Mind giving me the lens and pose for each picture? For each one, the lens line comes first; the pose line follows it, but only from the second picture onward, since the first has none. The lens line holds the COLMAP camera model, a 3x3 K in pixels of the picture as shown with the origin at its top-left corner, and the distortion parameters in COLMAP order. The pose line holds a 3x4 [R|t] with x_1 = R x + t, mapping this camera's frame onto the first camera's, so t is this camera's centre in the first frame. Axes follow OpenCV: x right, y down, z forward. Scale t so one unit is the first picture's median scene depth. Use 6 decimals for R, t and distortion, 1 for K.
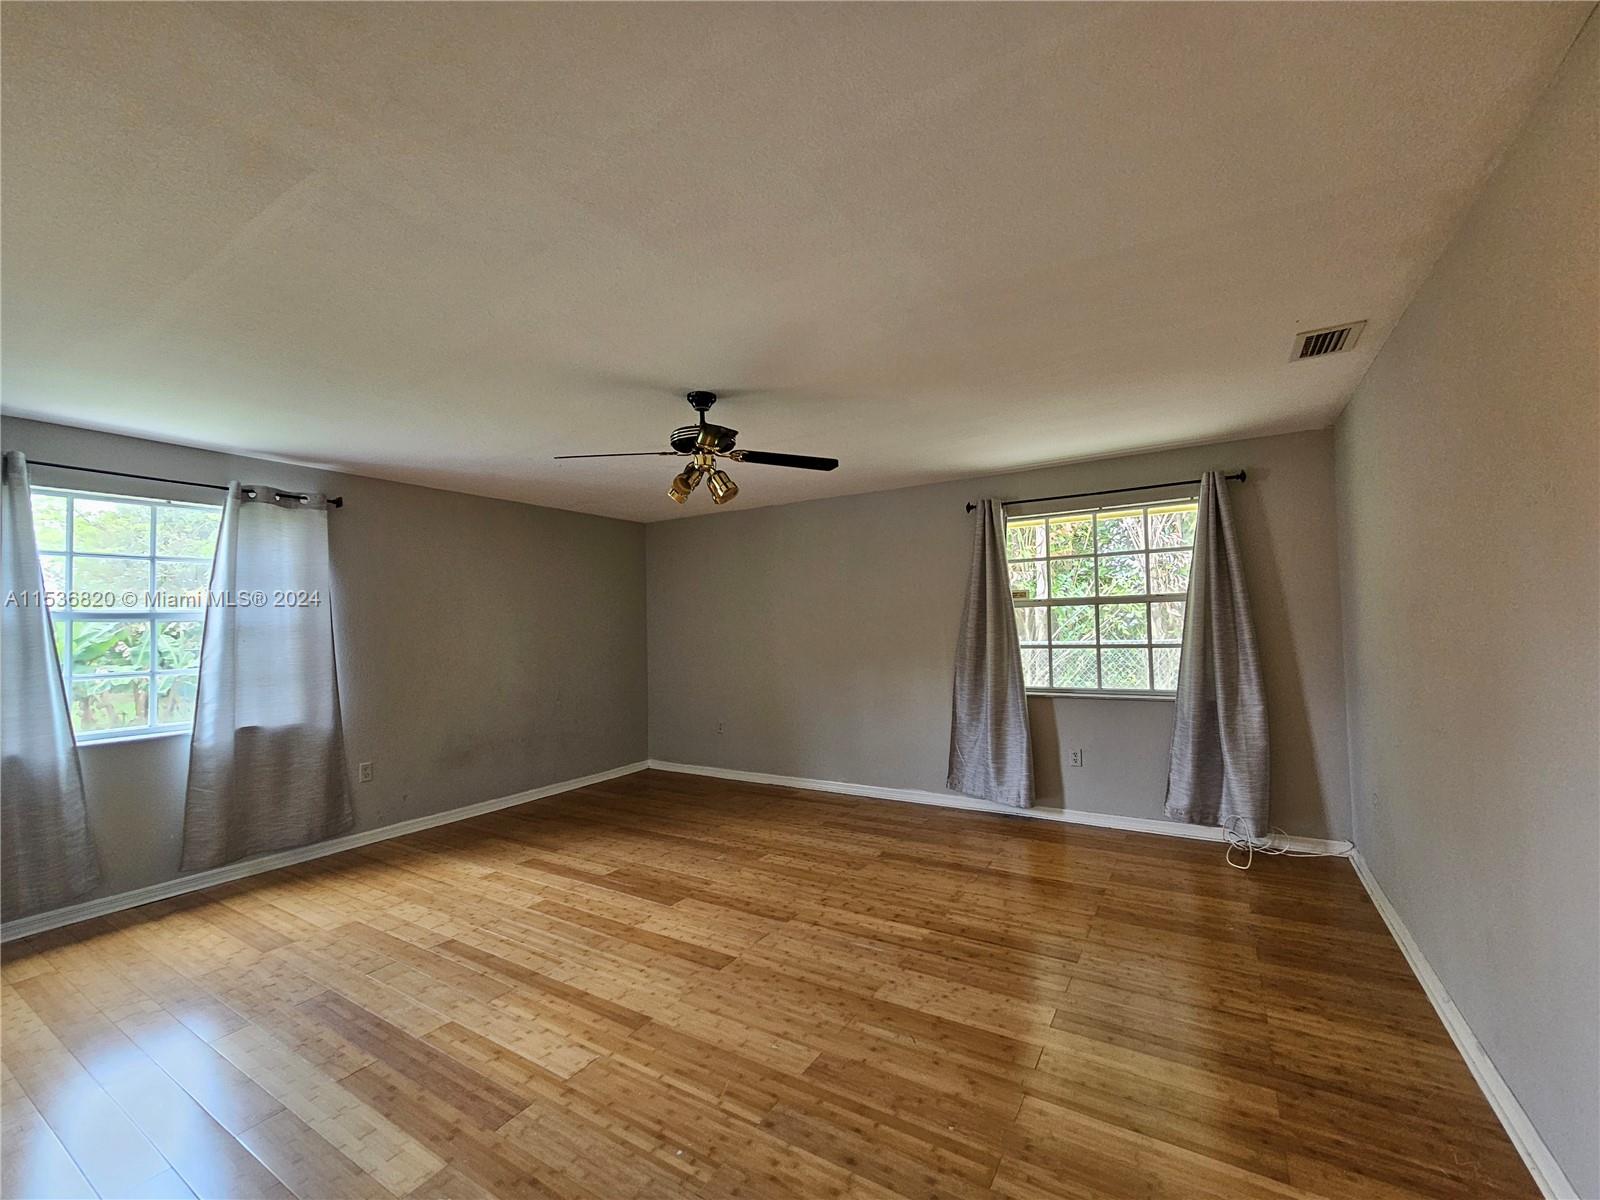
lens RADIAL K [[659.1, 0, 797.4], [0, 659.1, 603.0], [0, 0, 1]] dist [-0.004445, 0.001772]
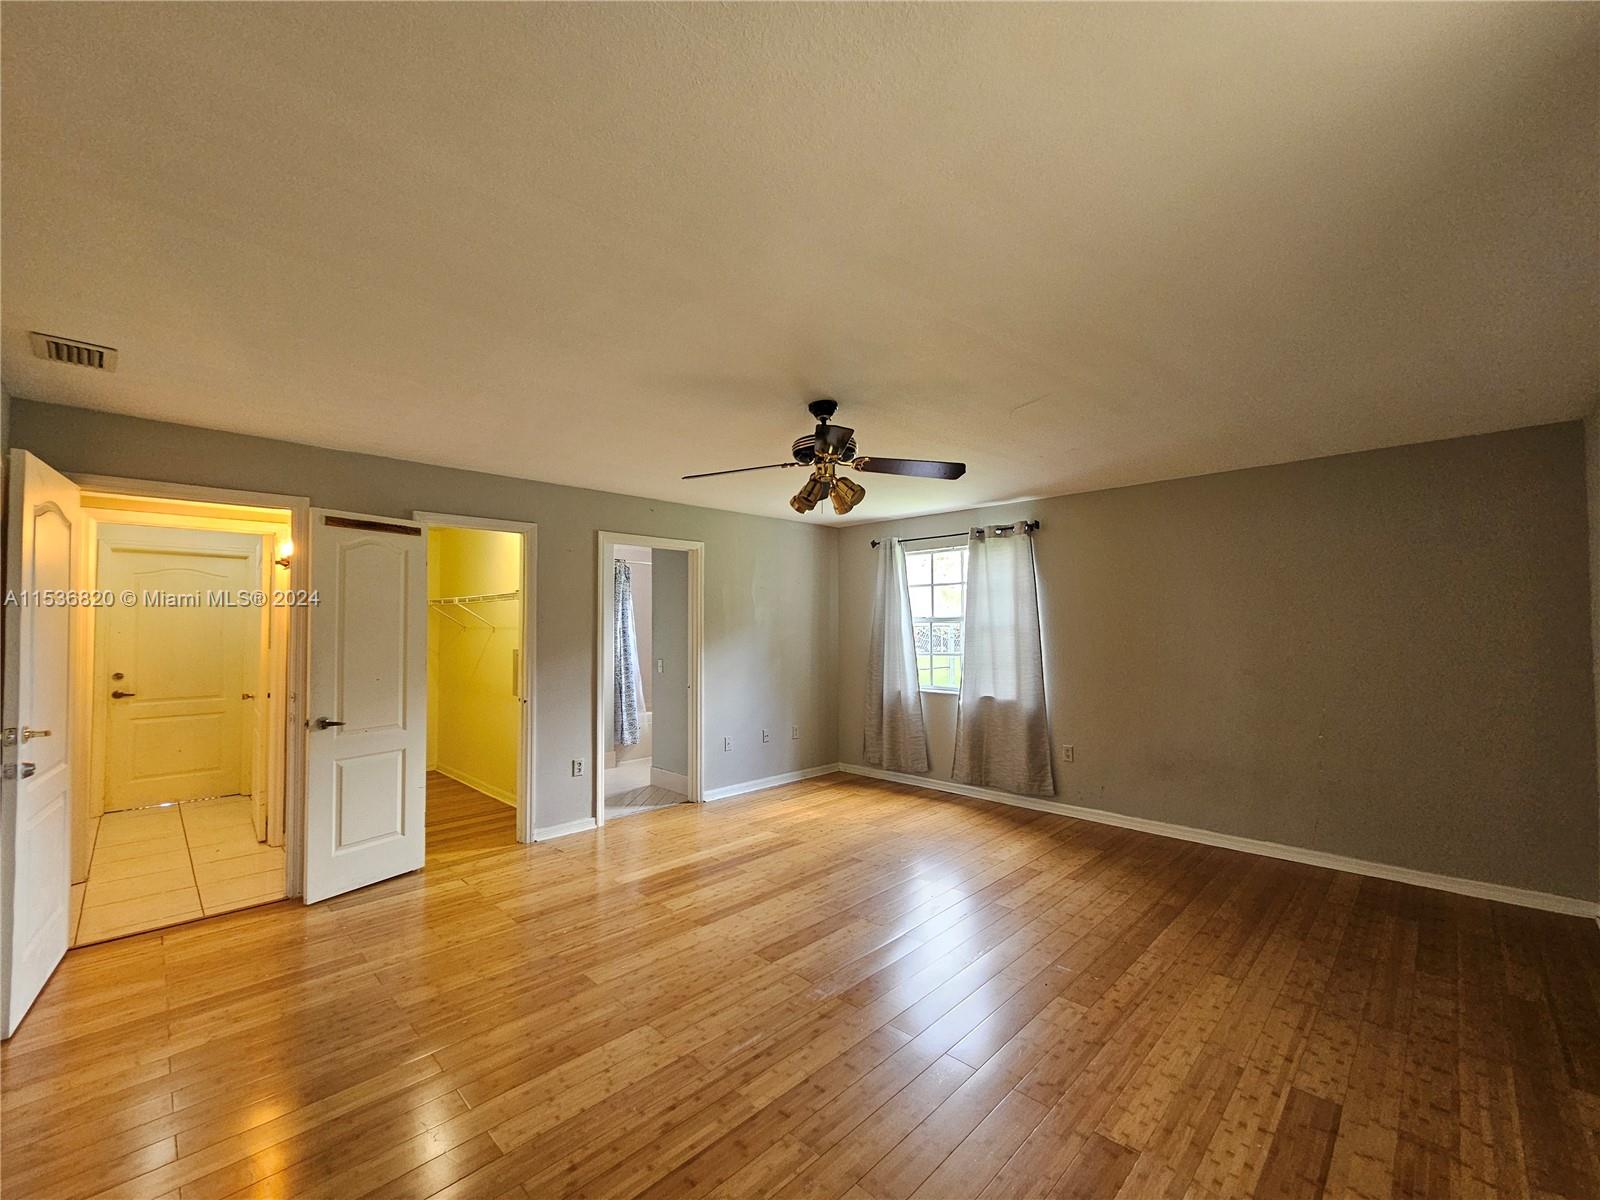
lens RADIAL K [[659.1, 0, 806.3], [0, 659.1, 604.5], [0, 0, 1]] dist [-0.004445, 0.001772]
pose [[-0.217963, -0.011355, -0.975891, 0.701008], [0.044976, 0.998753, -0.021666, 0.002777], [0.974920, -0.048614, -0.217181, 1.005490]]
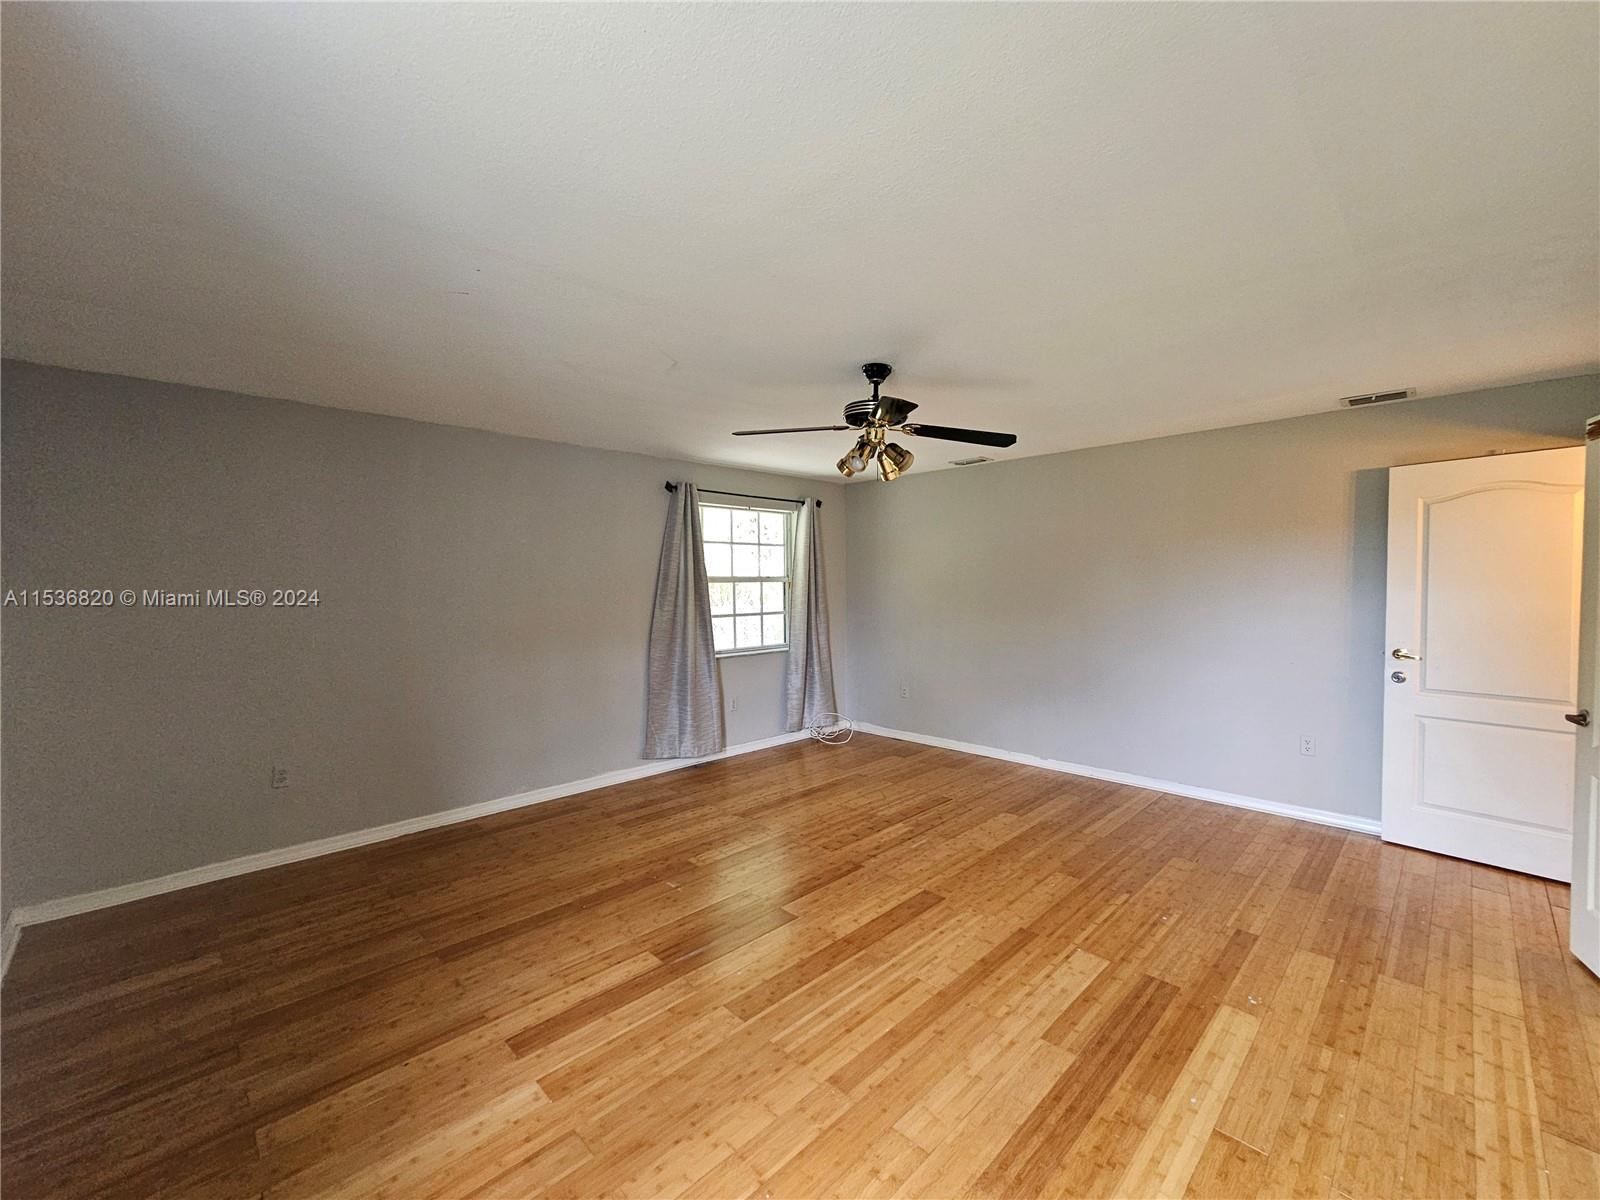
lens RADIAL K [[659.1, 0, 801.3], [0, 659.1, 604.8], [0, 0, 1]] dist [-0.004445, 0.001772]
pose [[0.235407, -0.012944, 0.971811, -0.969038], [-0.033610, 0.999205, 0.021451, 0.017497], [-0.971315, -0.037712, 0.234785, 0.739635]]
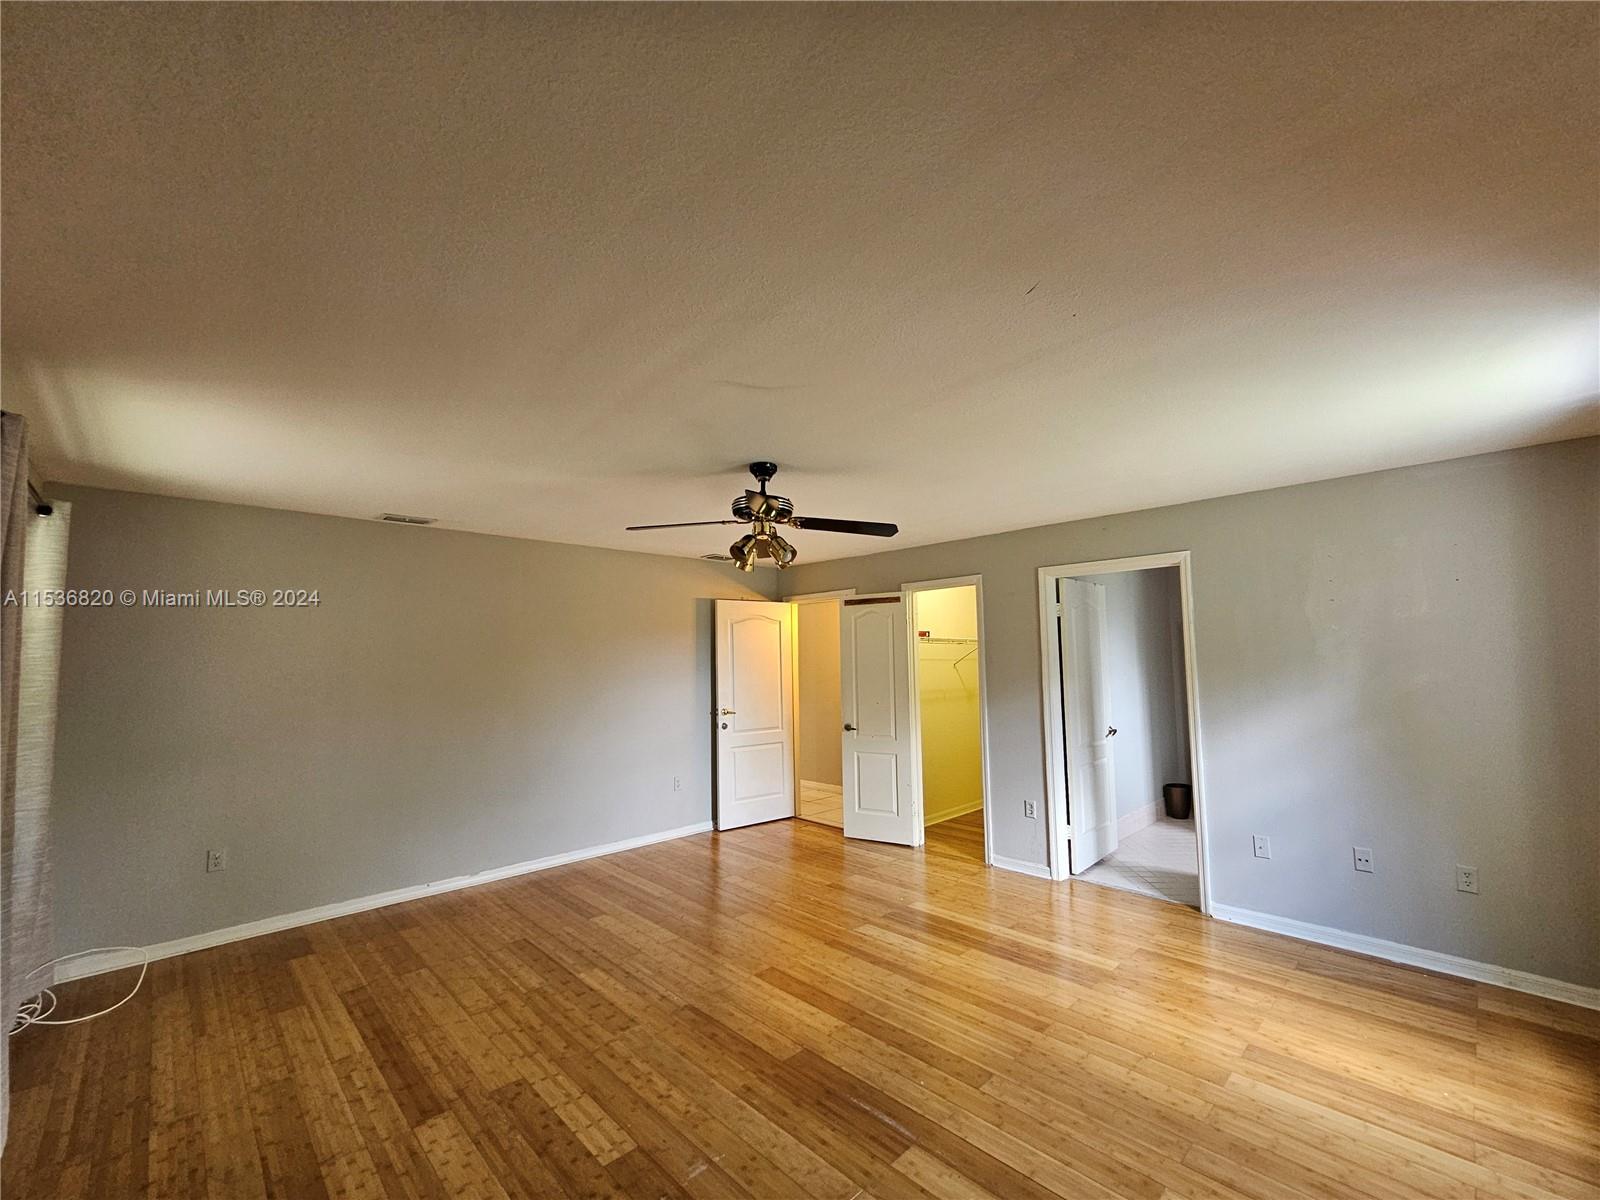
lens RADIAL K [[659.1, 0, 796.0], [0, 659.1, 609.8], [0, 0, 1]] dist [-0.004445, 0.001772]
pose [[-0.969024, 0.052458, 0.241333, -0.370466], [0.024925, 0.992965, -0.115755, 0.025004], [-0.245707, -0.106154, -0.963514, 1.677940]]
